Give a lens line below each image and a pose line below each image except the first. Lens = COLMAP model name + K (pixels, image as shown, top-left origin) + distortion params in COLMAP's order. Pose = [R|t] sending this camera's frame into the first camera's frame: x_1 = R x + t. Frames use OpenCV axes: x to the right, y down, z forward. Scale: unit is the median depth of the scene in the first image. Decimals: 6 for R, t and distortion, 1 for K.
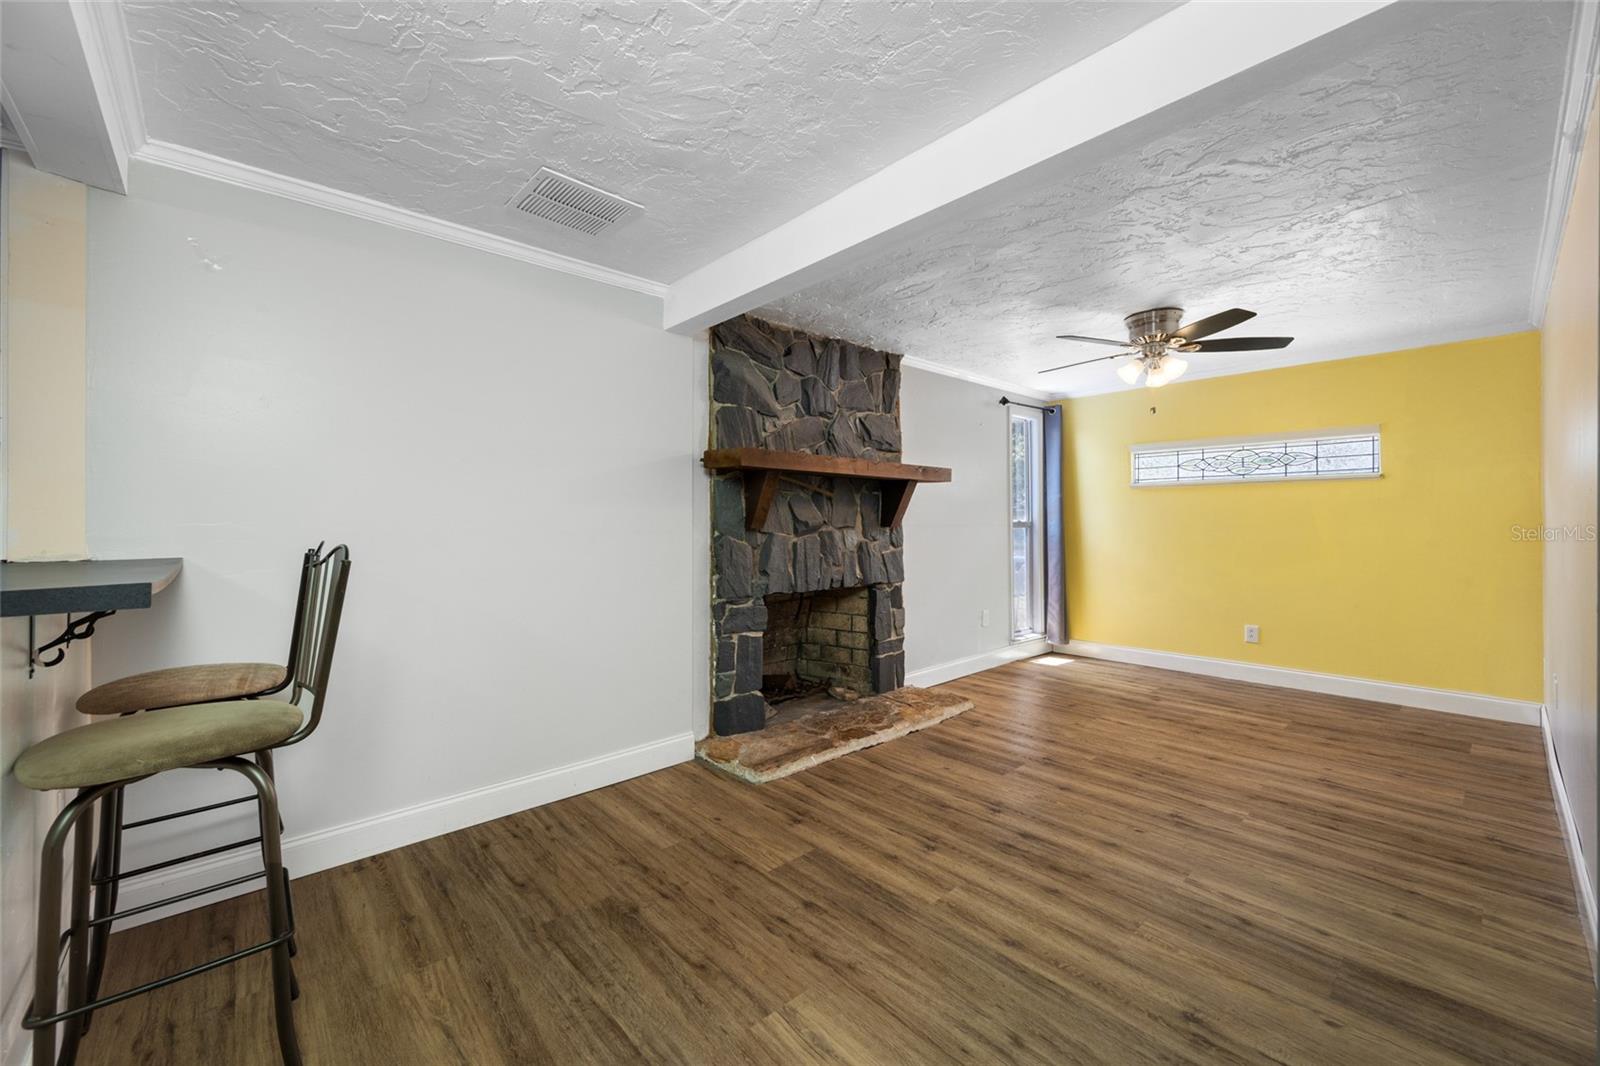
lens RADIAL K [[634.0, 0, 786.7], [0, 634.0, 527.0], [0, 0, 1]] dist [0.002804, 0.000301]
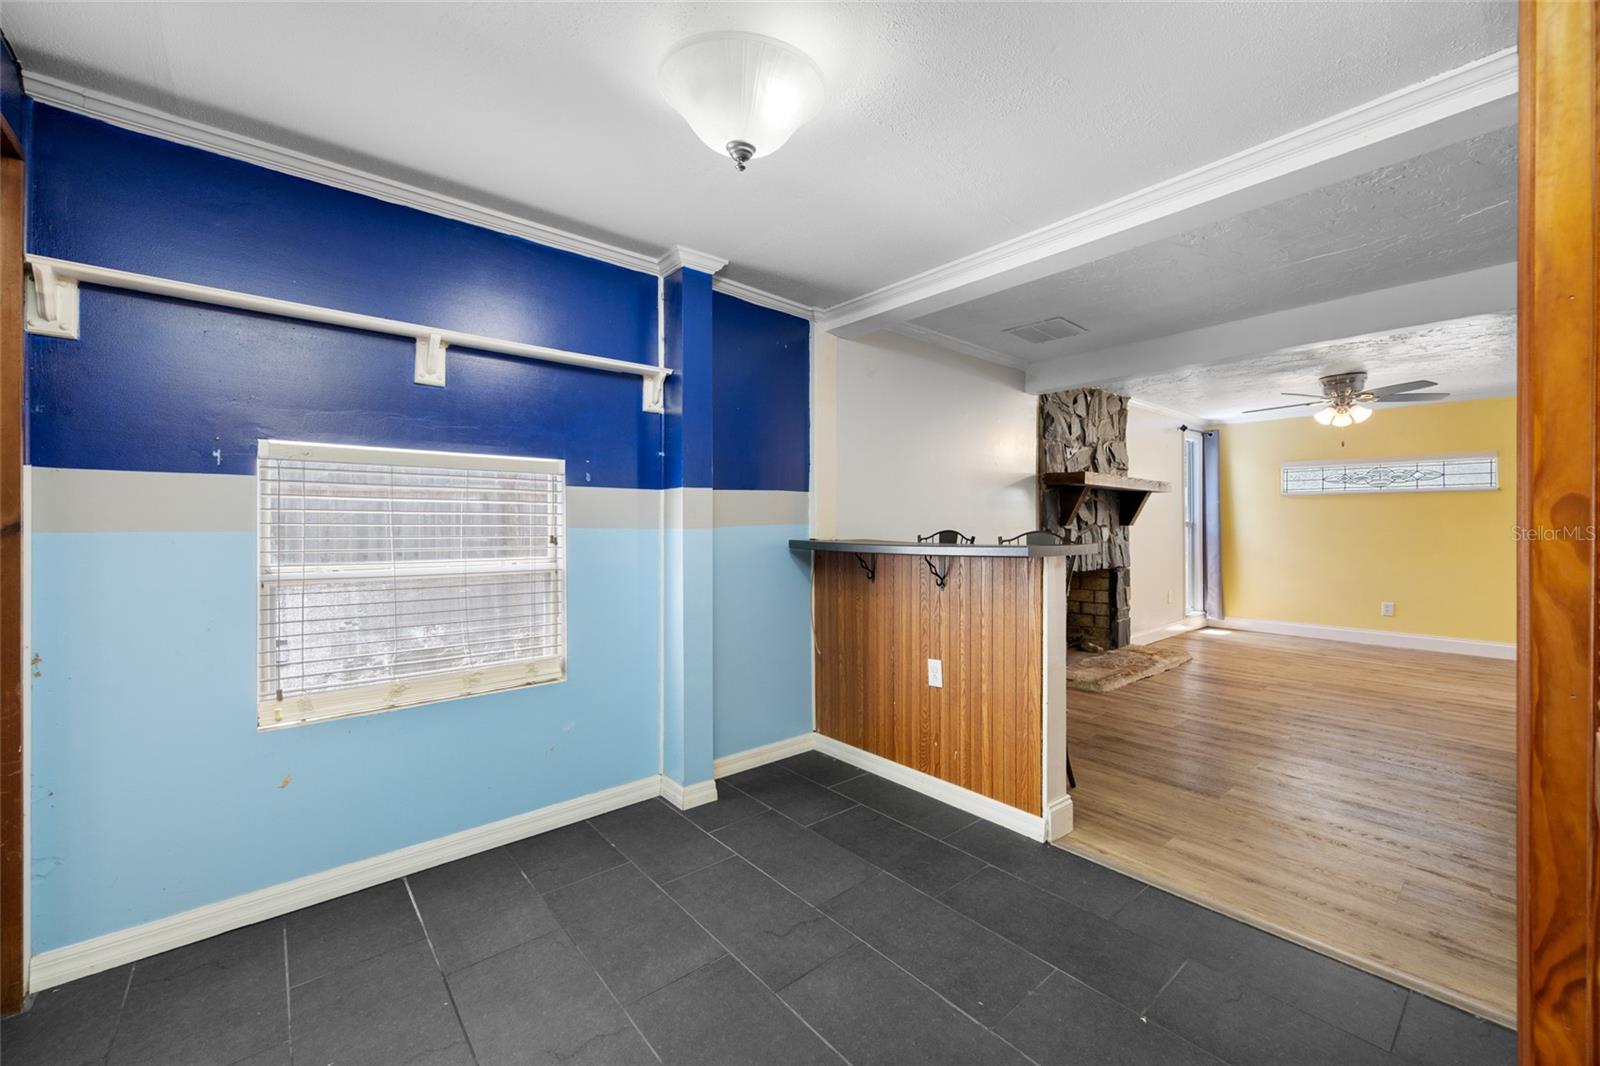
lens RADIAL K [[634.0, 0, 797.2], [0, 634.0, 525.8], [0, 0, 1]] dist [0.002804, 0.000301]
pose [[0.999766, 0.005223, -0.020981, -0.654349], [-0.005217, 0.999986, 0.000357, 0.004858], [0.020983, -0.000248, 0.999780, -0.475290]]
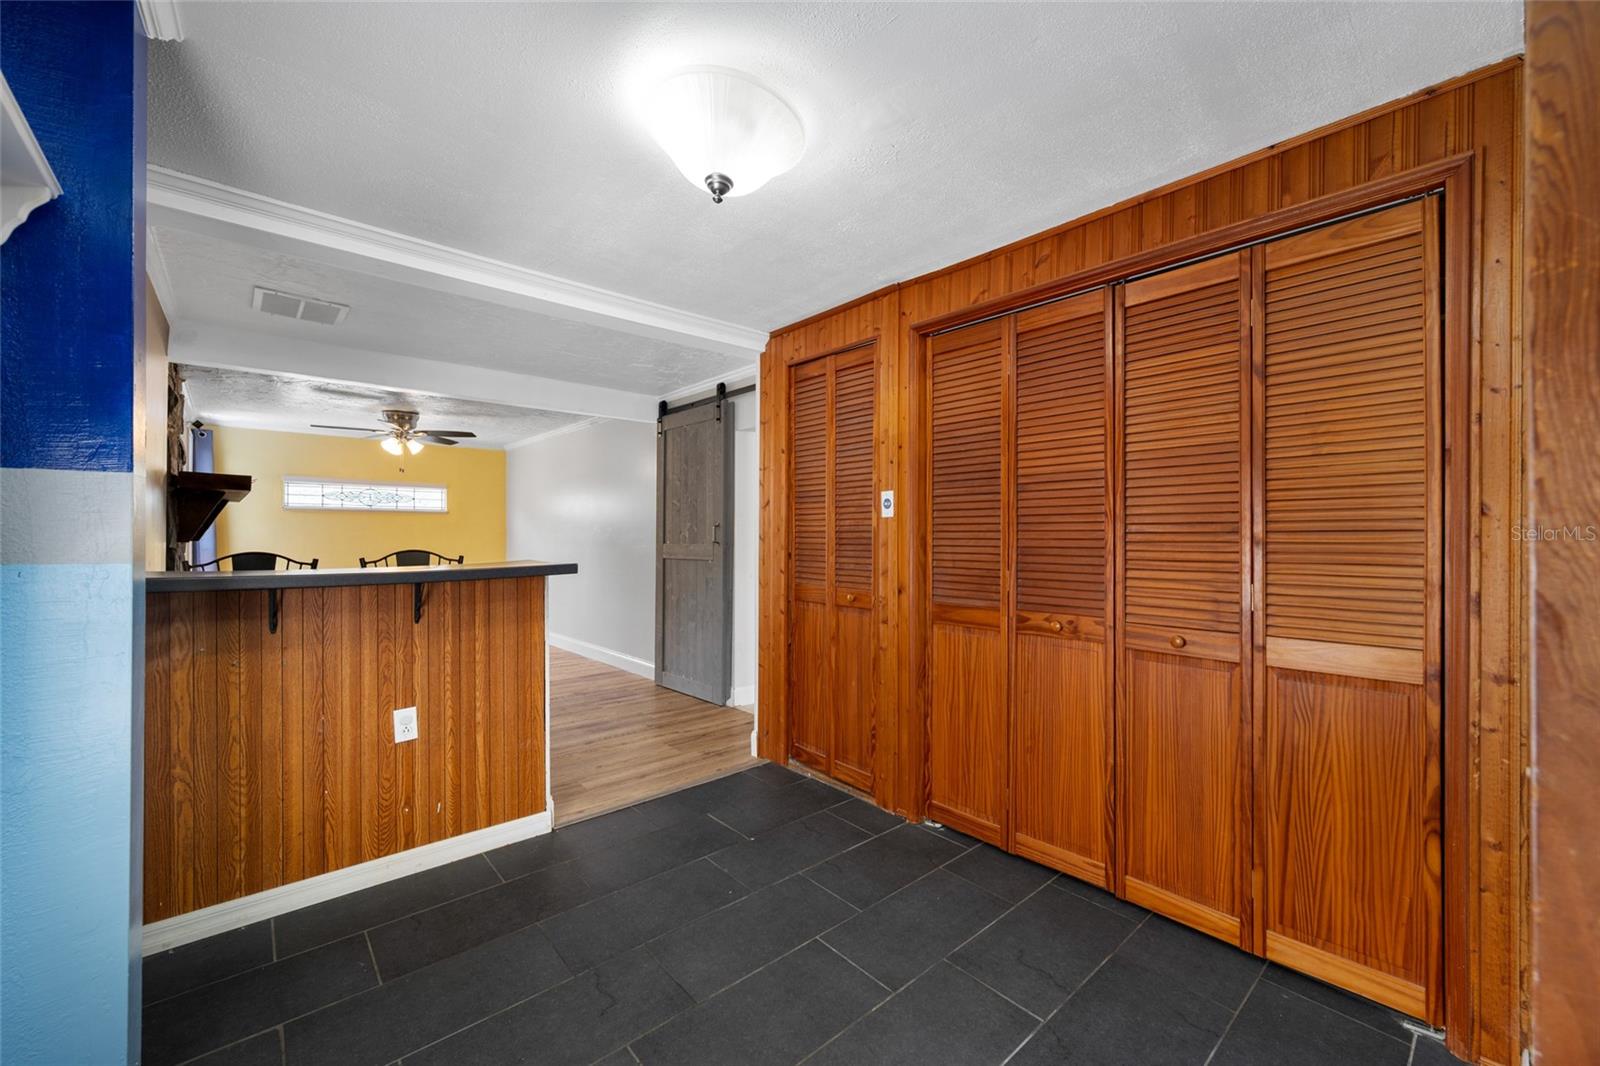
lens RADIAL K [[634.0, 0, 813.5], [0, 634.0, 538.7], [0, 0, 1]] dist [0.002804, 0.000301]
pose [[0.000817, -0.003863, 0.999992, -1.170572], [0.006111, 0.999974, 0.003857, -0.003919], [-0.999981, 0.006108, 0.000841, -0.088815]]
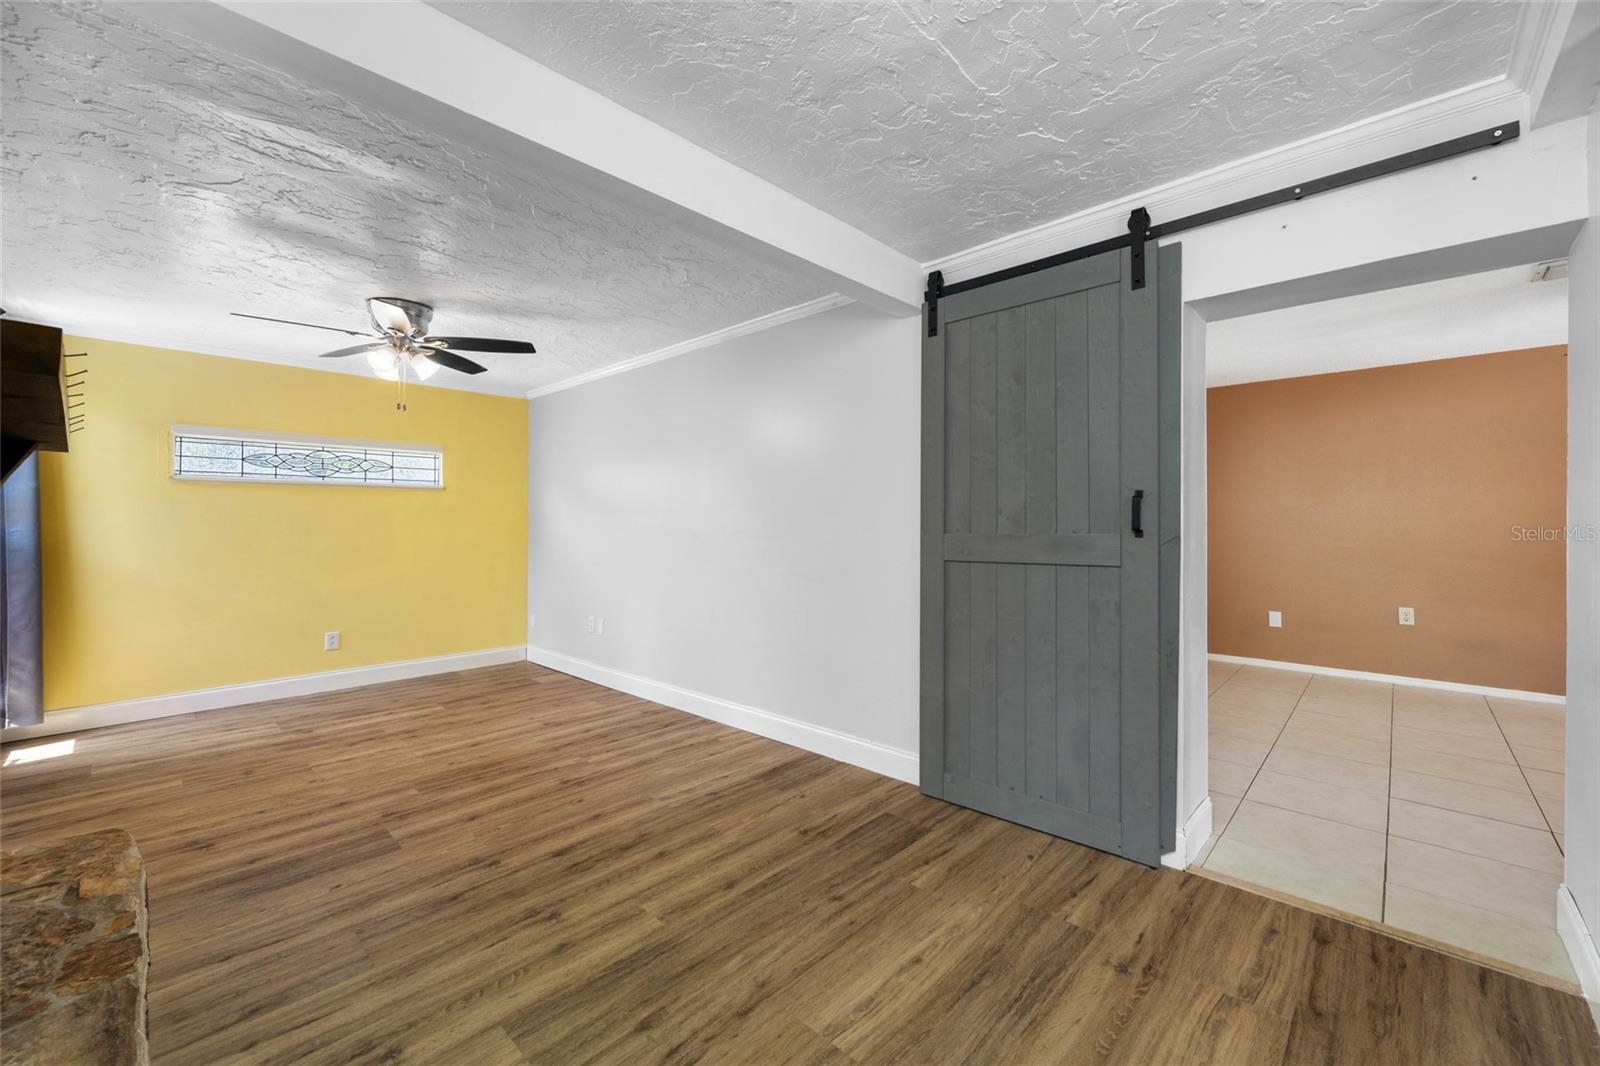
lens RADIAL K [[634.0, 0, 813.9], [0, 634.0, 522.5], [0, 0, 1]] dist [0.002804, 0.000301]
pose [[-0.095545, 0.006110, 0.995406, -0.446680], [0.009849, 0.999938, -0.005192, -0.000672], [-0.995376, 0.009308, -0.095600, 0.518616]]
